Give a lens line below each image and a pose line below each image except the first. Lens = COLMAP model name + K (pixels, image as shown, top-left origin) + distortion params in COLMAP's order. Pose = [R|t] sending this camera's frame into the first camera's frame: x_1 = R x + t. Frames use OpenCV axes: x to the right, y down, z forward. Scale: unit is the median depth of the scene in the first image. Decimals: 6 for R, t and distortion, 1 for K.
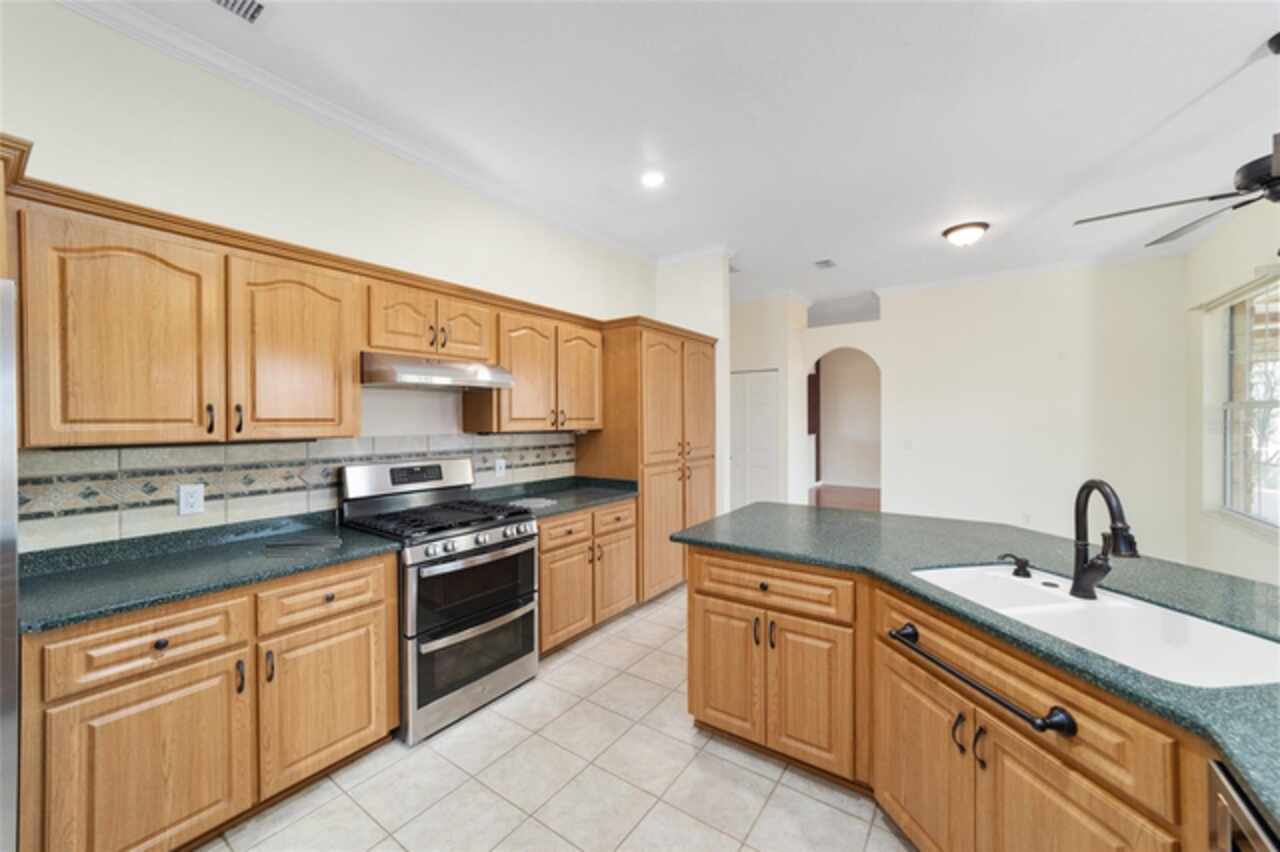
lens RADIAL K [[494.7, 0, 632.1], [0, 494.7, 423.9], [0, 0, 1]] dist [-0.014849, 0.007232]
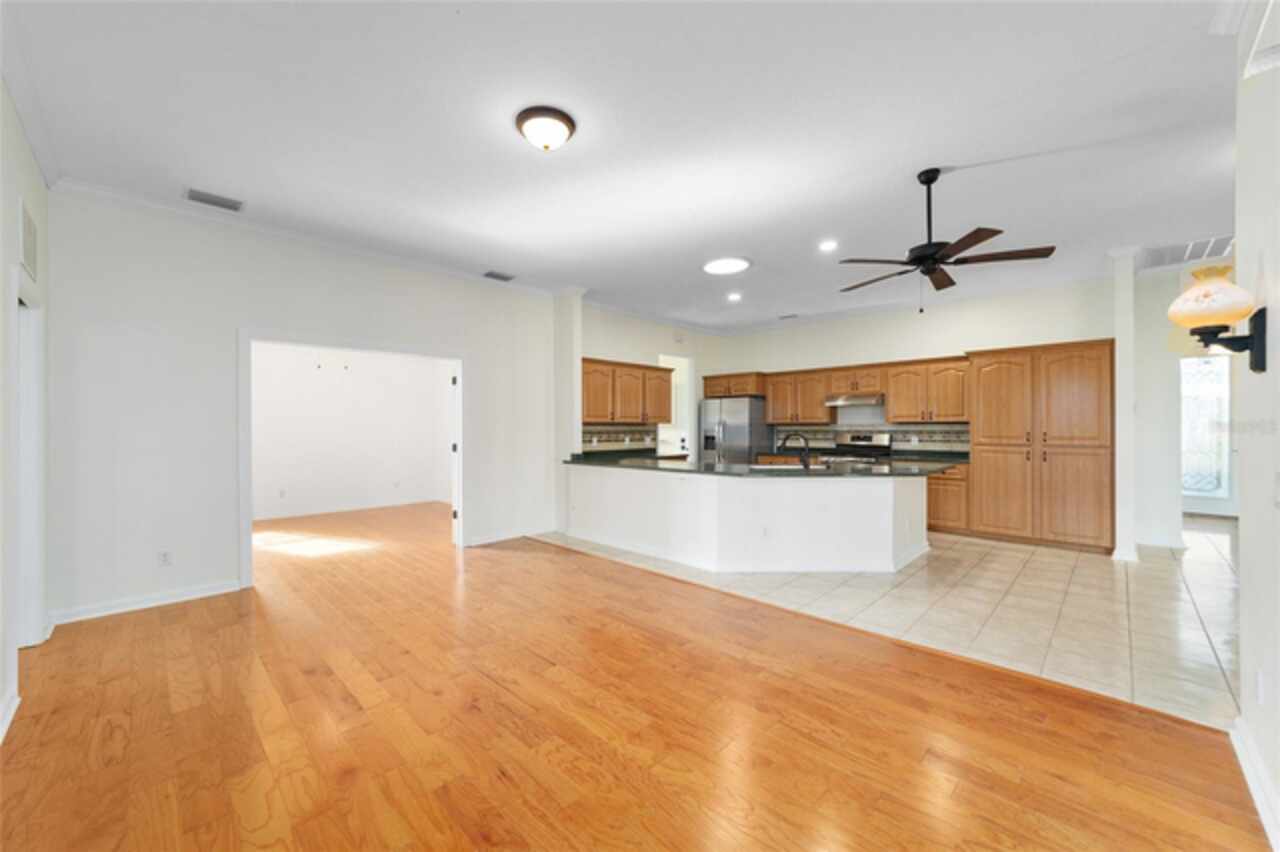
lens RADIAL K [[487.5, 0, 634.0], [0, 487.5, 427.6], [0, 0, 1]] dist [-0.012057, 0.000187]
pose [[-0.155704, 0.007604, -0.987775, 1.828041], [-0.002413, 0.999964, 0.008079, 0.021446], [0.987801, 0.003641, -0.155680, 0.179563]]
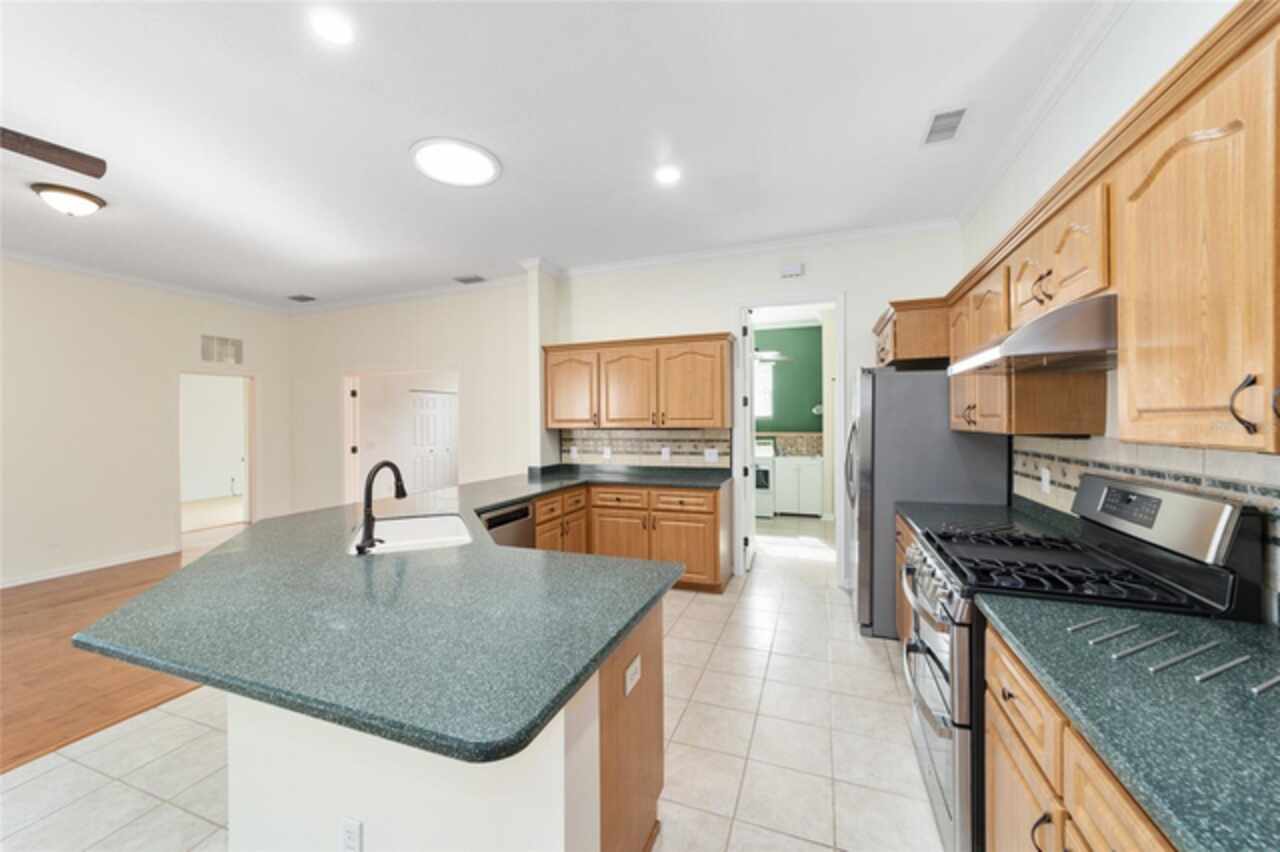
lens RADIAL K [[504.2, 0, 627.1], [0, 504.2, 424.3], [0, 0, 1]] dist [-0.011600, 0.000199]
pose [[-0.970366, 0.011774, -0.241353, 0.245426], [0.009926, 0.999911, 0.008870, -0.003612], [0.241437, 0.006211, -0.970397, 1.173652]]
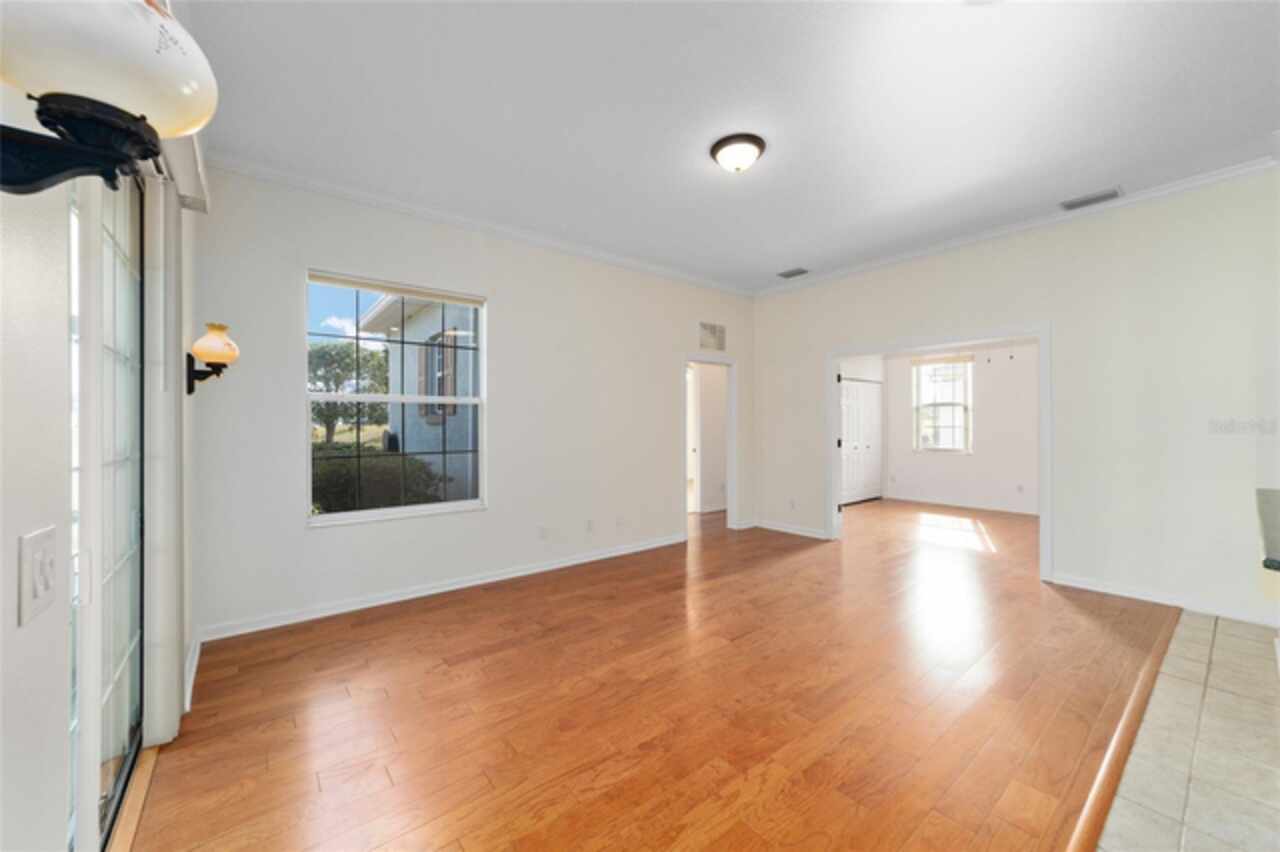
lens RADIAL K [[494.7, 0, 632.1], [0, 494.7, 423.9], [0, 0, 1]] dist [-0.014849, 0.007232]
pose [[-0.962048, 0.011225, 0.272649, 1.005903], [0.012514, 0.999917, 0.002989, 0.020650], [-0.272593, 0.006288, -0.962109, 0.817949]]
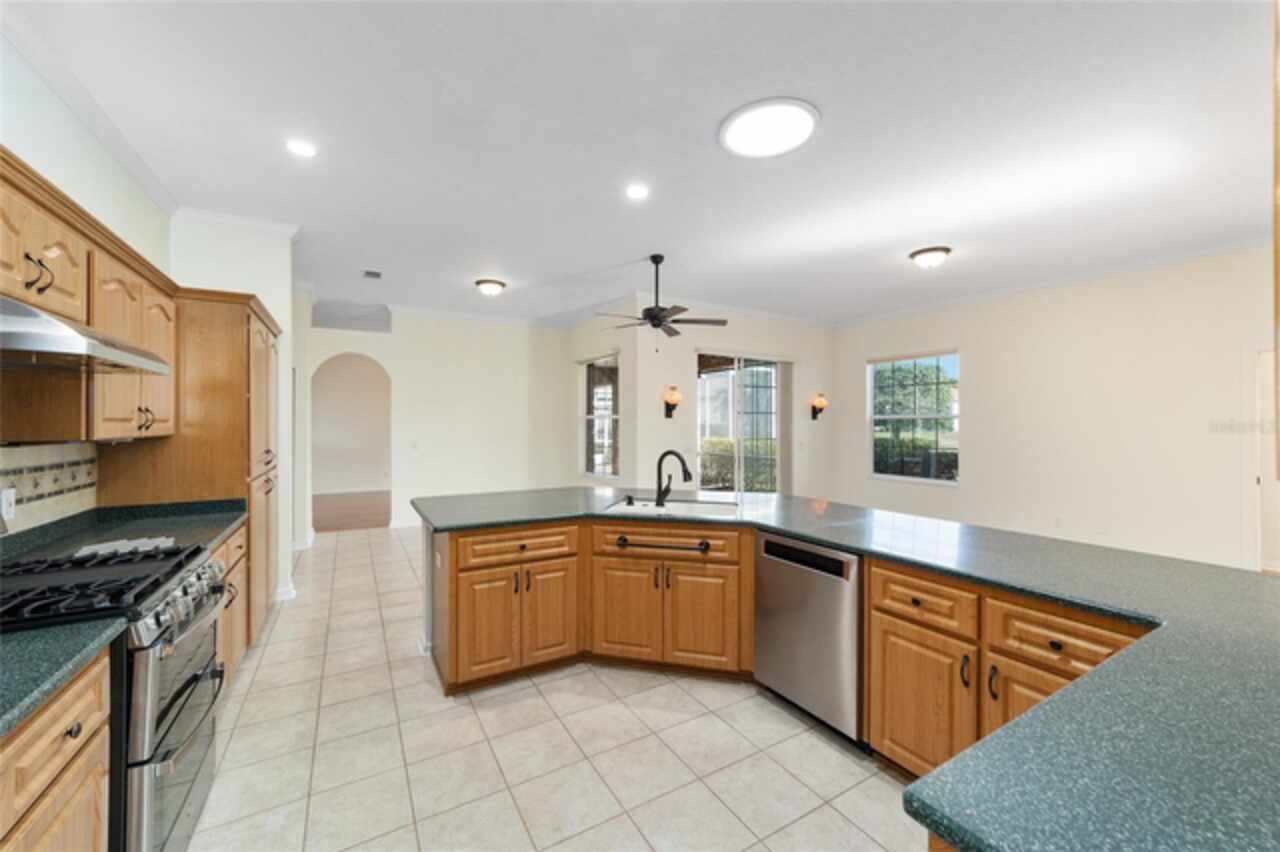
lens RADIAL K [[491.1, 0, 645.2], [0, 491.1, 425.4], [0, 0, 1]] dist [0.000880, 0.000247]
pose [[0.403894, 0.003371, 0.914799, -0.473475], [0.006699, 0.999955, -0.006643, 0.006221], [-0.914781, 0.008812, 0.403854, 0.087445]]
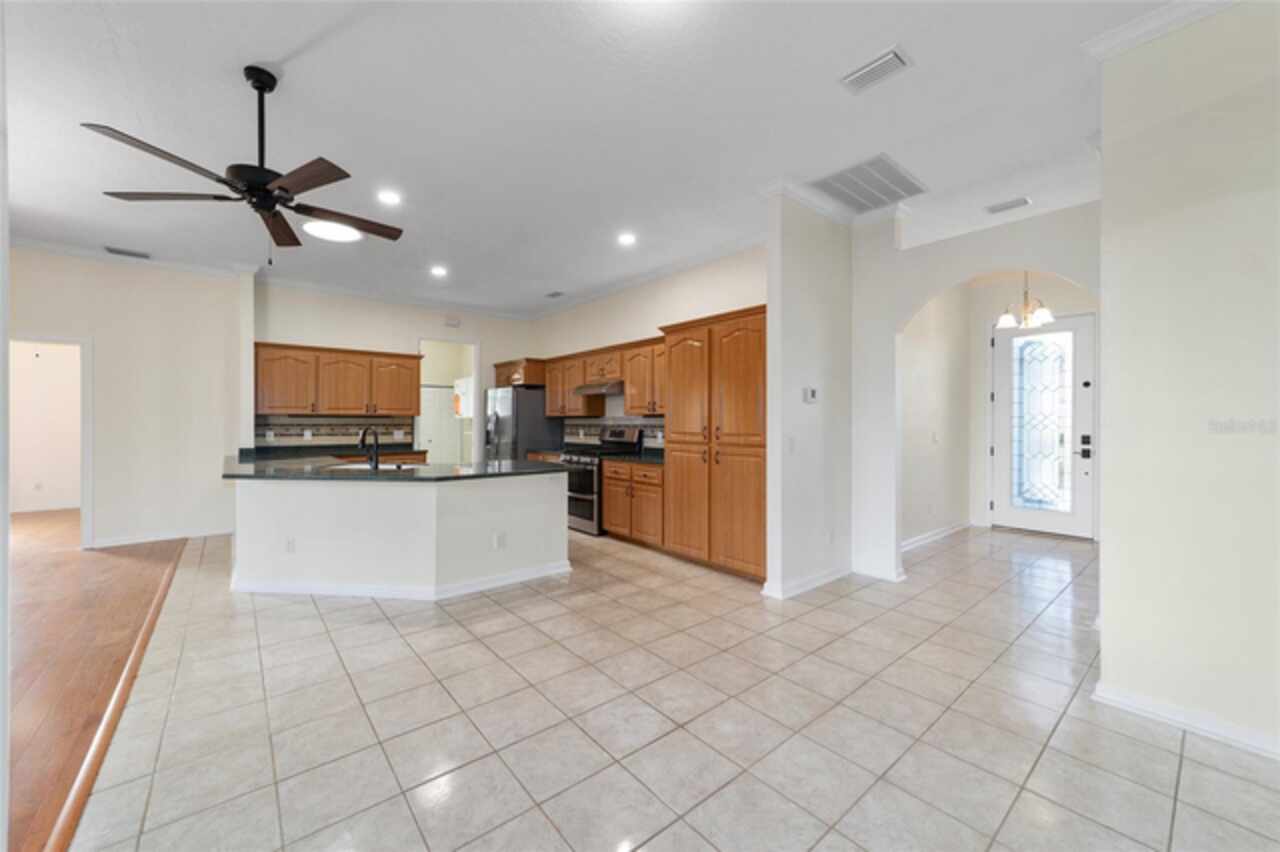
lens RADIAL K [[491.2, 0, 642.7], [0, 491.2, 421.8], [0, 0, 1]] dist [-0.002394, -0.000247]
pose [[-0.247394, 0.007919, -0.968883, 1.354099], [-0.004871, 0.999944, 0.009416, 0.021494], [0.968903, 0.007049, -0.247341, 1.336392]]
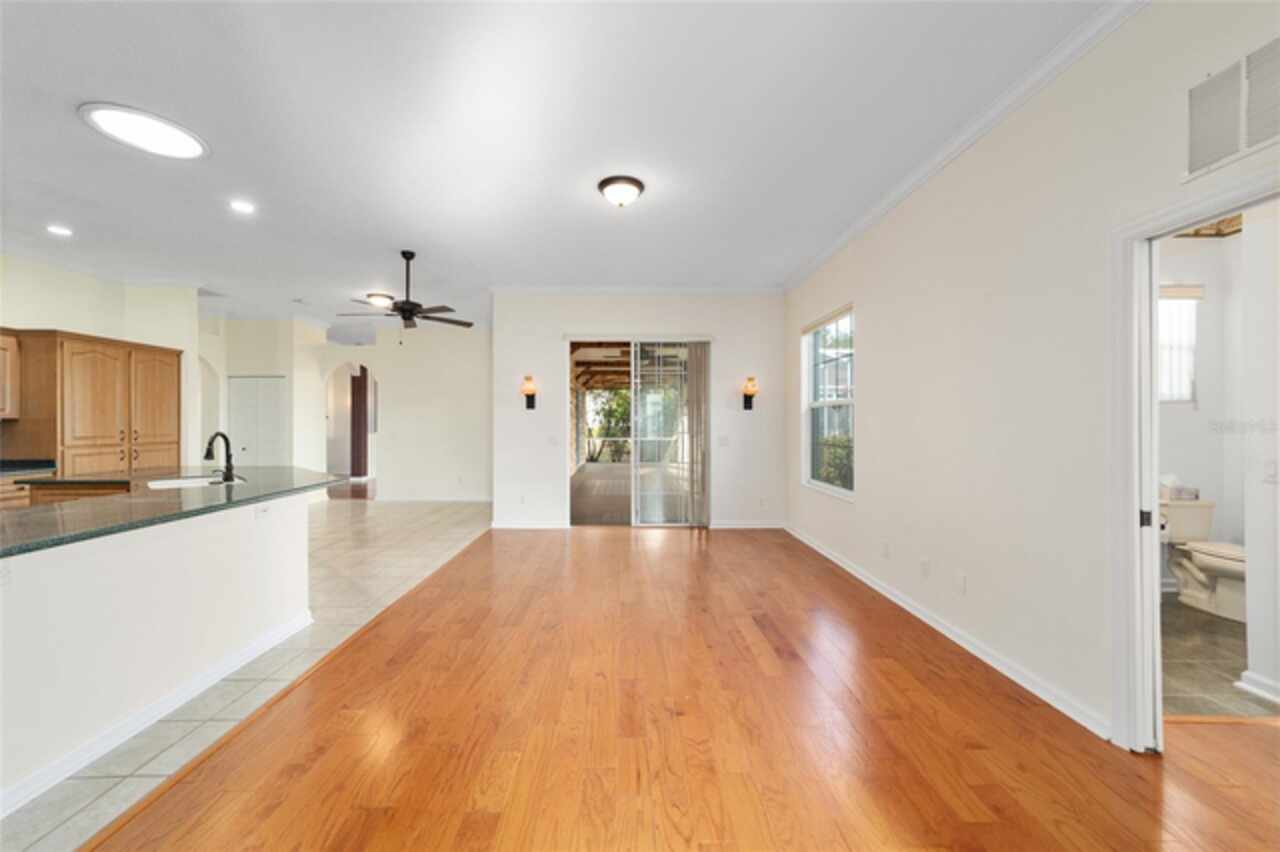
lens RADIAL K [[494.7, 0, 632.1], [0, 494.7, 423.9], [0, 0, 1]] dist [-0.014849, 0.007232]
pose [[0.802547, 0.005341, 0.596565, 0.462698], [-0.000038, 0.999960, -0.008901, 0.037419], [-0.596589, 0.007121, 0.802515, -0.932209]]
